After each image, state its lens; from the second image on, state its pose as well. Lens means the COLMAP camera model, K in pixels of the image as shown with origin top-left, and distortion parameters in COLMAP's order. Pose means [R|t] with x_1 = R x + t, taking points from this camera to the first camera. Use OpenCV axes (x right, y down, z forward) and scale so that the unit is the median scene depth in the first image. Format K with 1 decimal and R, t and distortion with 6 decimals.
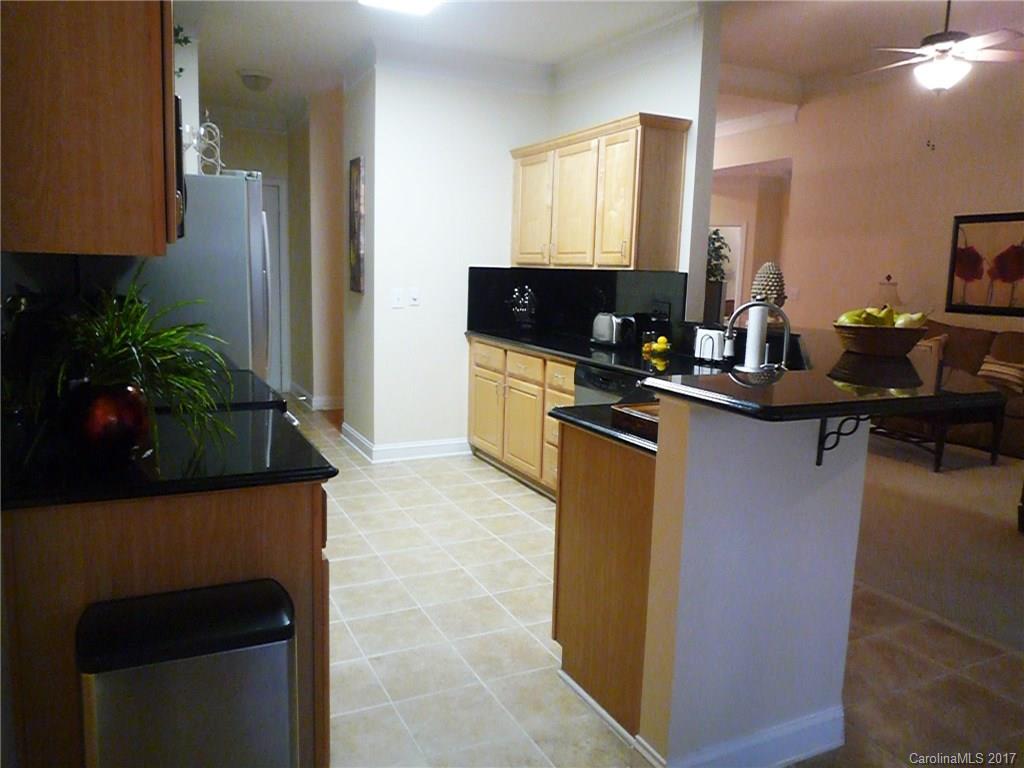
lens RADIAL K [[761.8, 0, 514.1], [0, 761.8, 381.1], [0, 0, 1]] dist [0.006063, -0.021036]
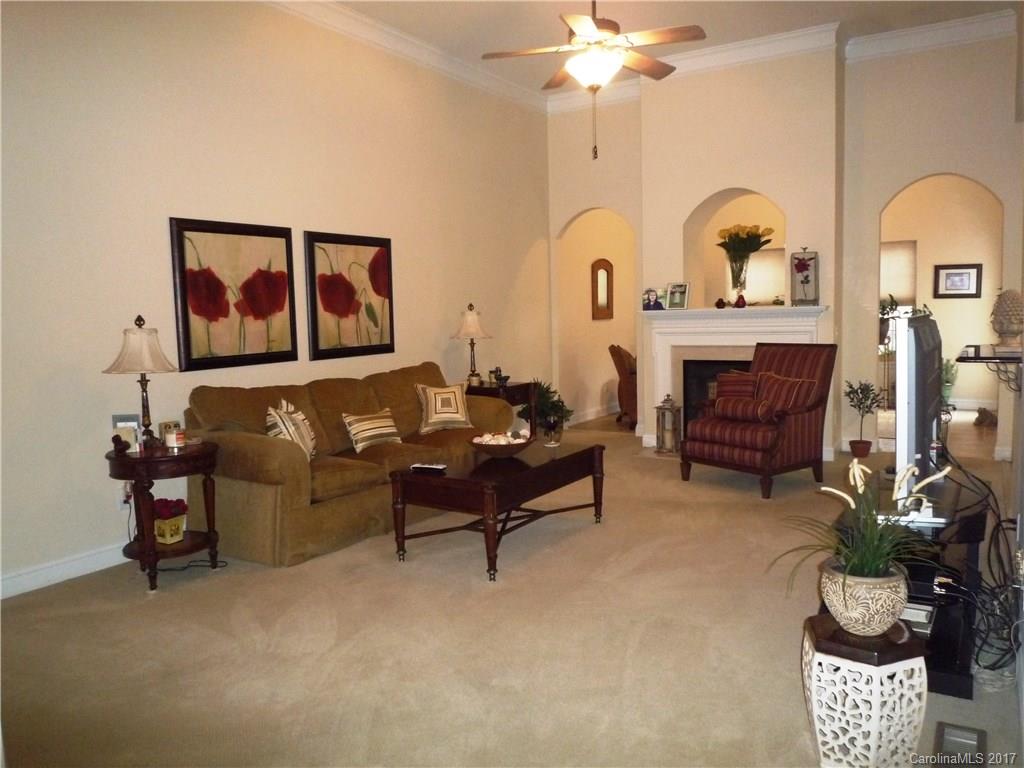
lens RADIAL K [[761.8, 0, 510.3], [0, 761.8, 364.1], [0, 0, 1]] dist [0.006063, -0.021036]
pose [[-0.513210, -0.072607, 0.855186, -0.100988], [0.137755, 0.976528, 0.165578, -0.174322], [-0.847136, 0.202783, -0.491162, 1.154531]]
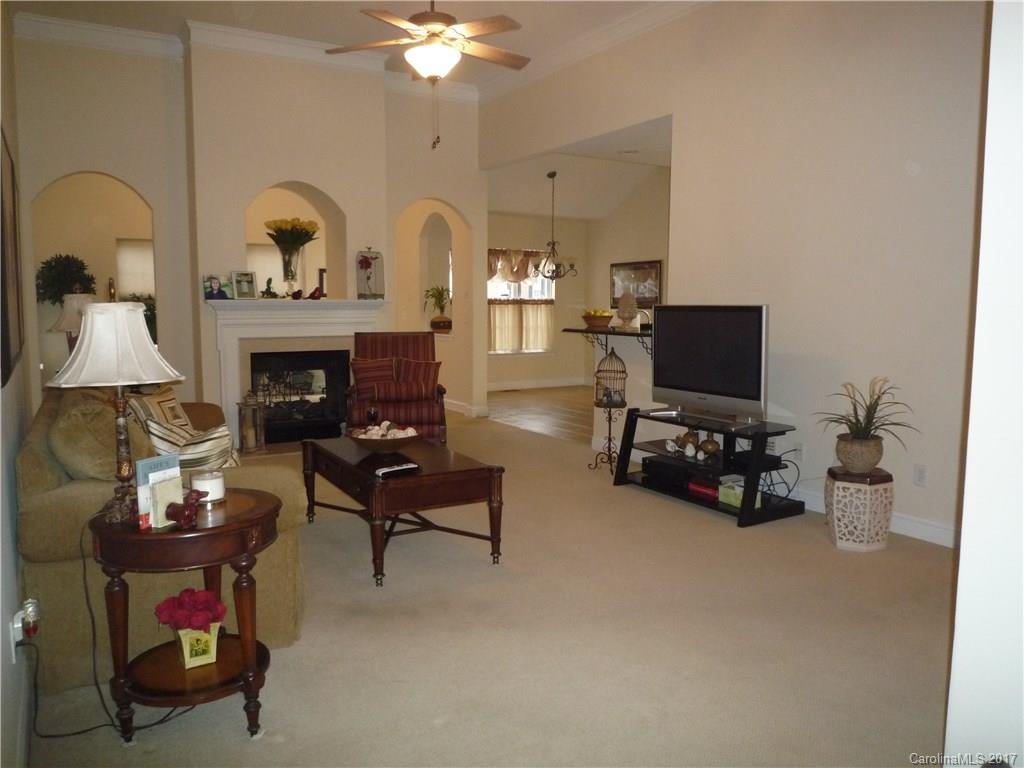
lens RADIAL K [[761.8, 0, 518.6], [0, 761.8, 381.3], [0, 0, 1]] dist [0.006063, -0.021036]
pose [[-0.995692, -0.017696, -0.091013, 0.398575], [-0.039586, 0.968788, 0.244711, -0.195544], [0.083842, 0.247260, -0.965315, 1.434918]]
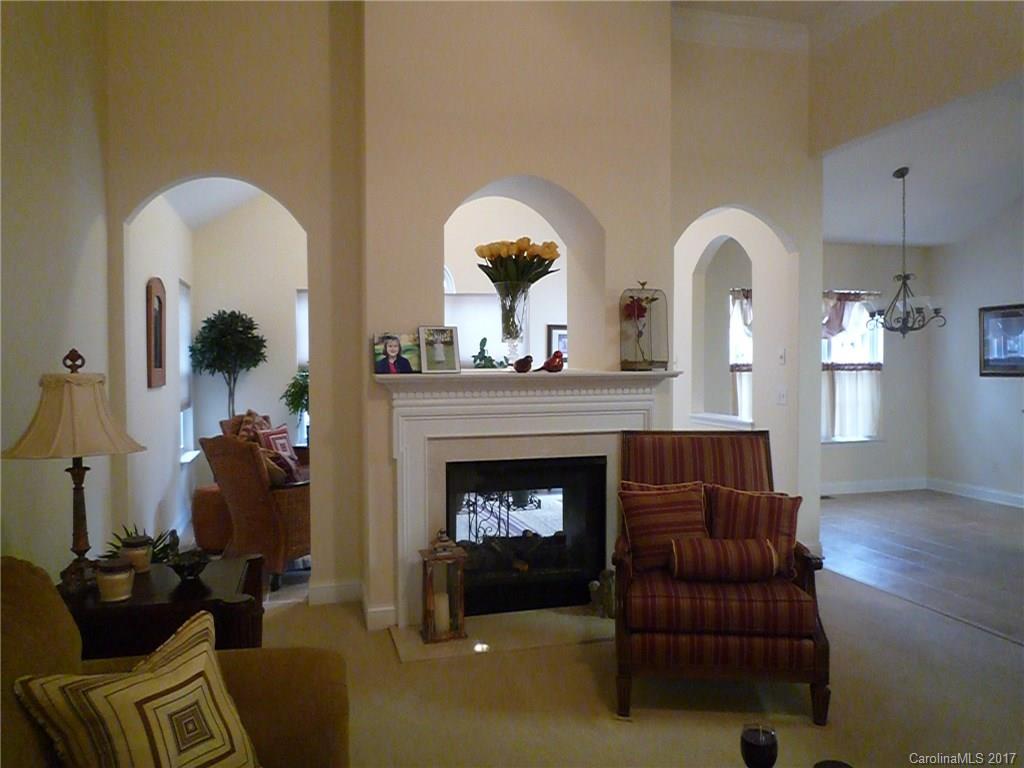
lens RADIAL K [[761.8, 0, 520.6], [0, 761.8, 377.5], [0, 0, 1]] dist [0.006063, -0.021036]
pose [[-0.983030, -0.024212, 0.181840, 0.492913], [0.007203, 0.985393, 0.170144, -0.139750], [-0.183304, 0.168566, -0.968496, 0.993995]]
